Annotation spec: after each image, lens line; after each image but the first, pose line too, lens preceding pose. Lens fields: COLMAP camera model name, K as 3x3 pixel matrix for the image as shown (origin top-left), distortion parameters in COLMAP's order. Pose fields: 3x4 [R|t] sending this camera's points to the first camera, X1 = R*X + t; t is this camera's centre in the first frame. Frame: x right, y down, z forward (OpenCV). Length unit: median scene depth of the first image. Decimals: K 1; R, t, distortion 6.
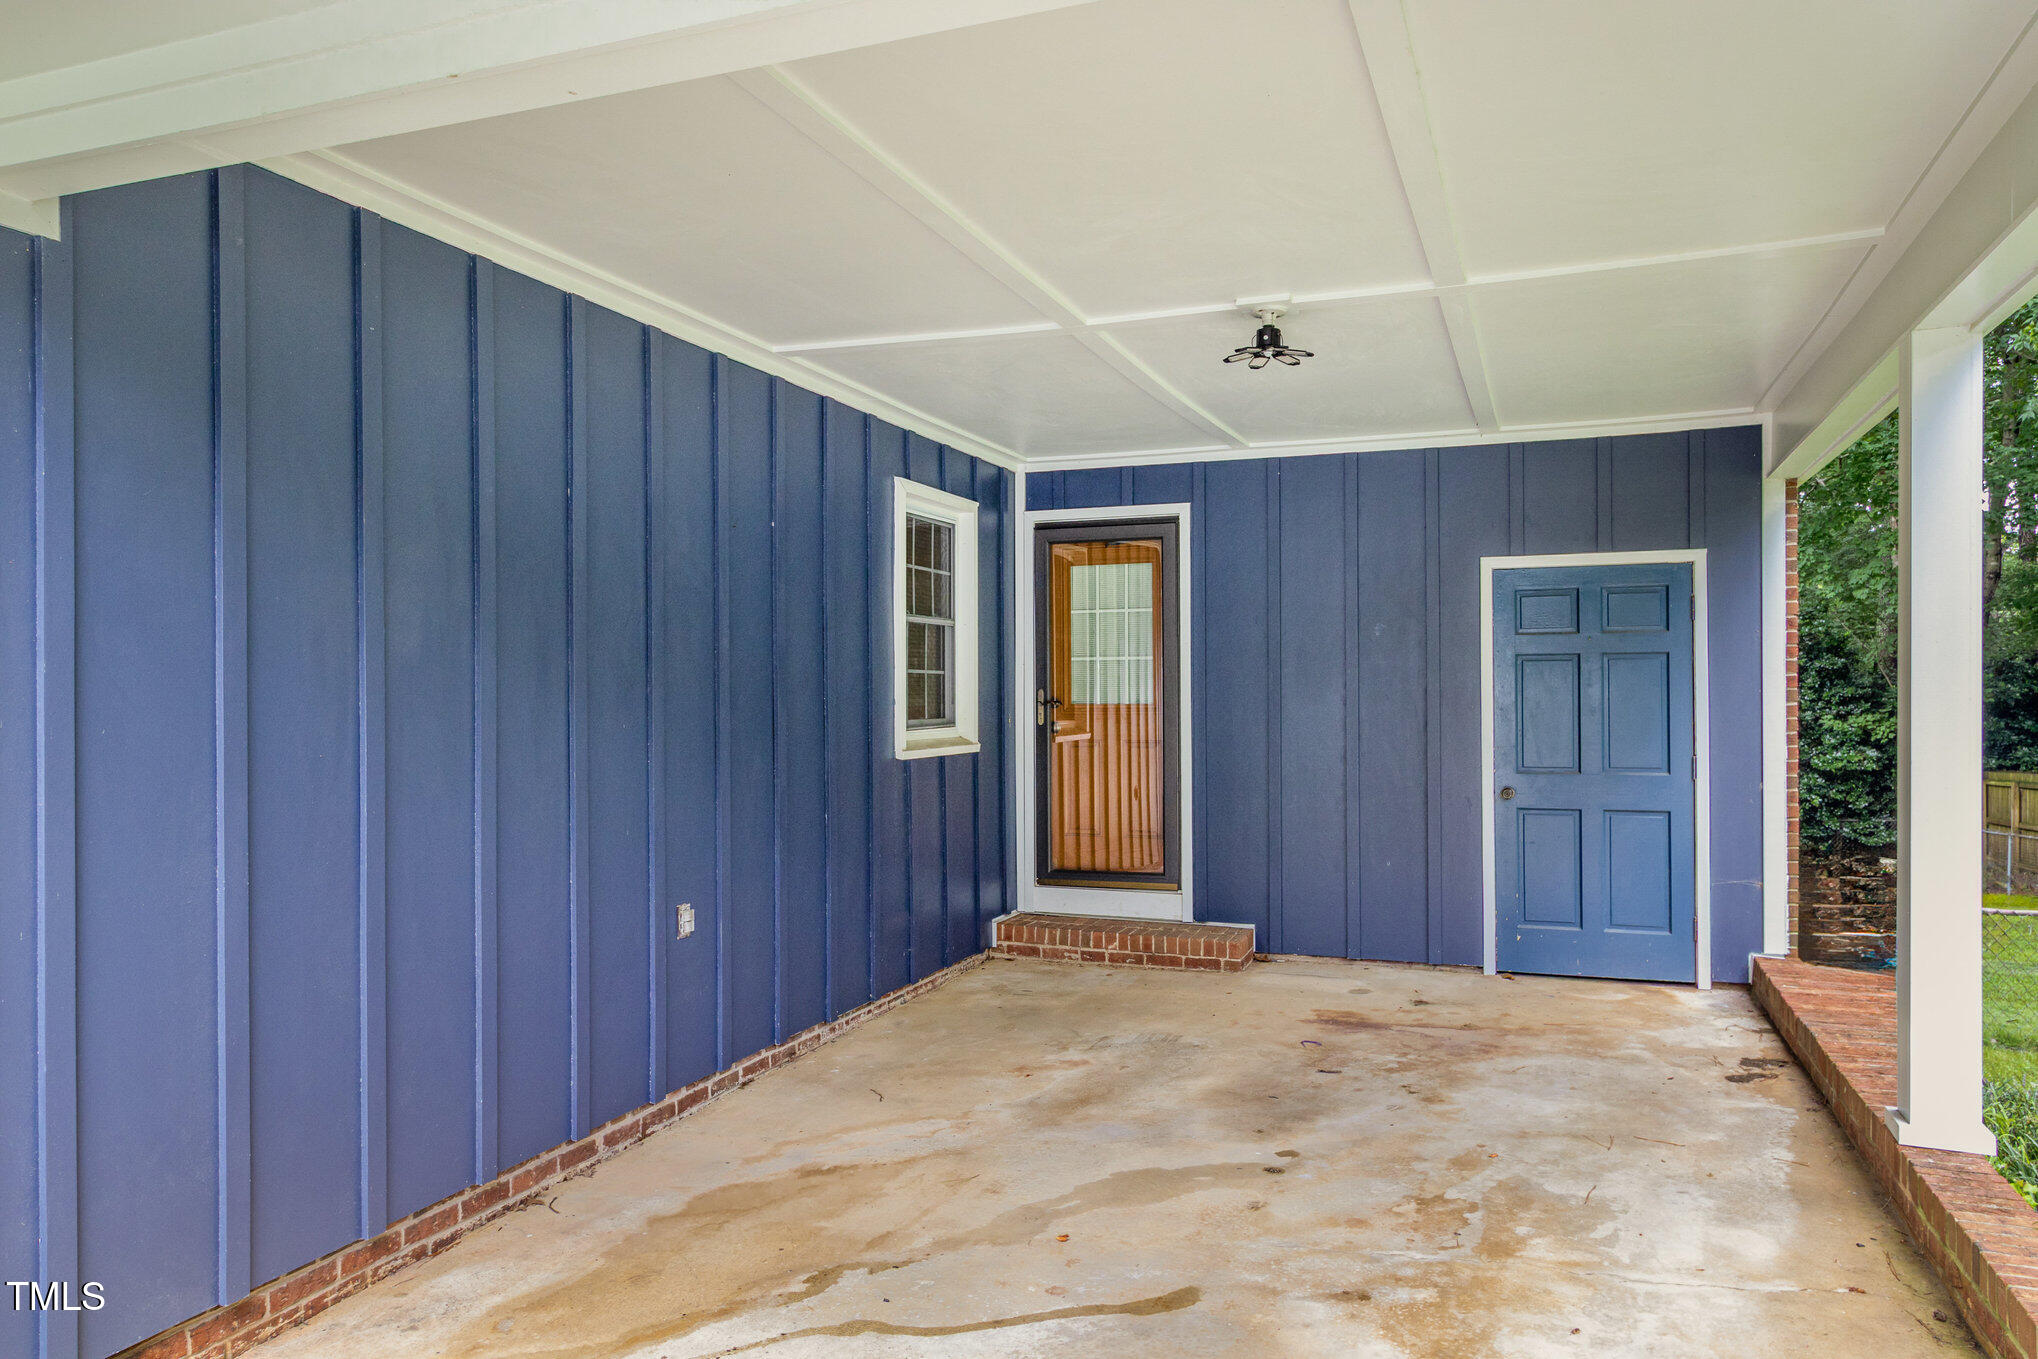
lens RADIAL K [[1420.6, 0, 1020.1], [0, 1420.6, 683.1], [0, 0, 1]] dist [0.001850, 0.000027]
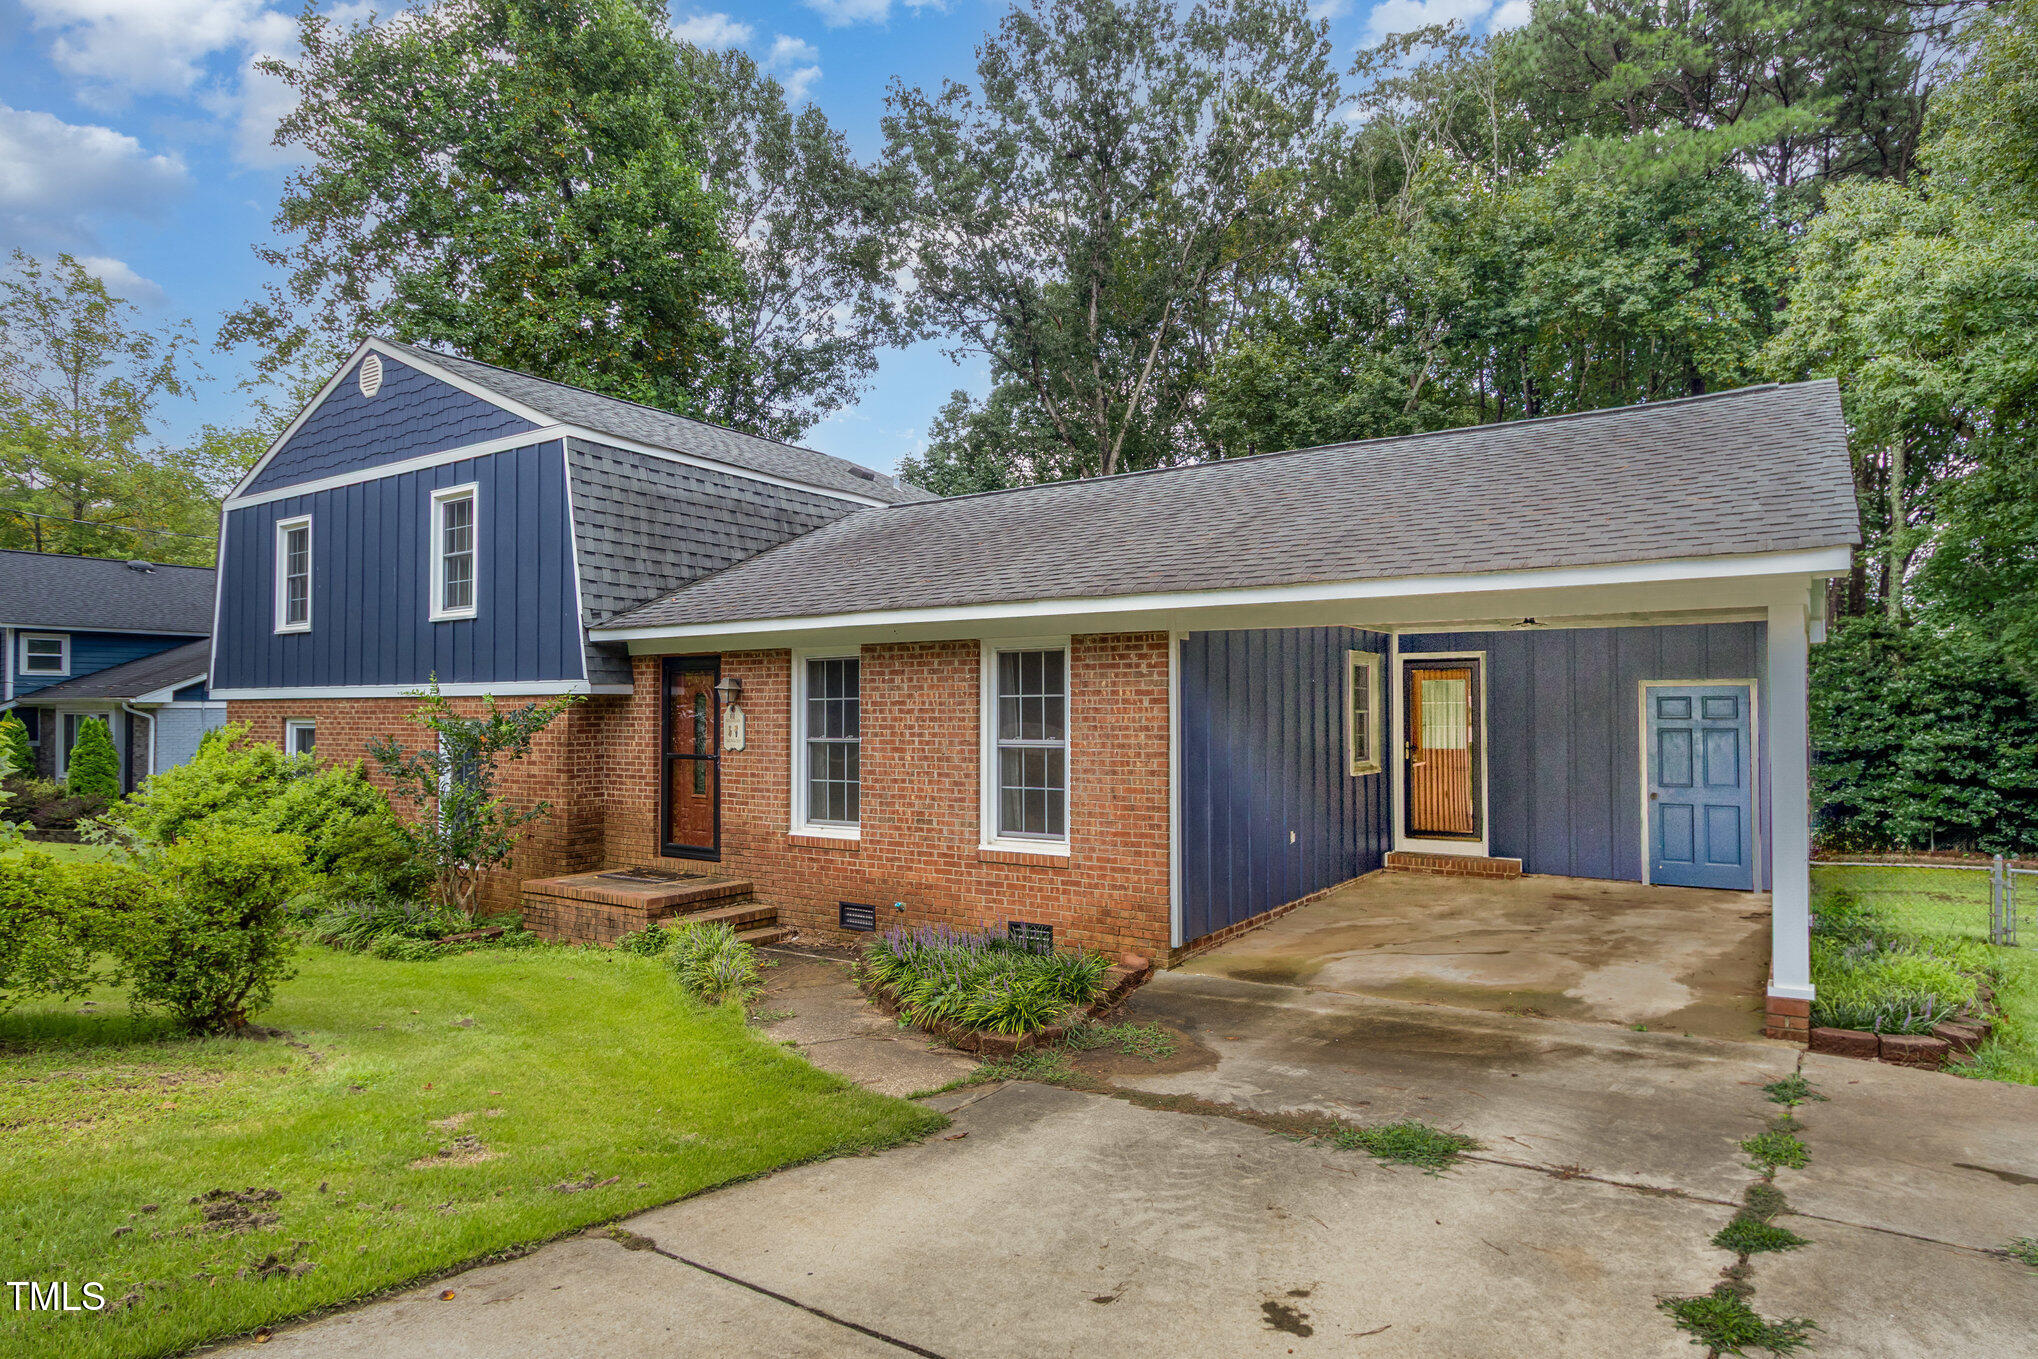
lens RADIAL K [[1187.3, 0, 1012.3], [0, 1187.3, 692.2], [0, 0, 1]] dist [0.004710, 0.000364]
pose [[0.973732, -0.003578, -0.227668, -0.155792], [0.001492, 0.999955, -0.009334, -0.054126], [0.227691, 0.008749, 0.973694, -0.824870]]
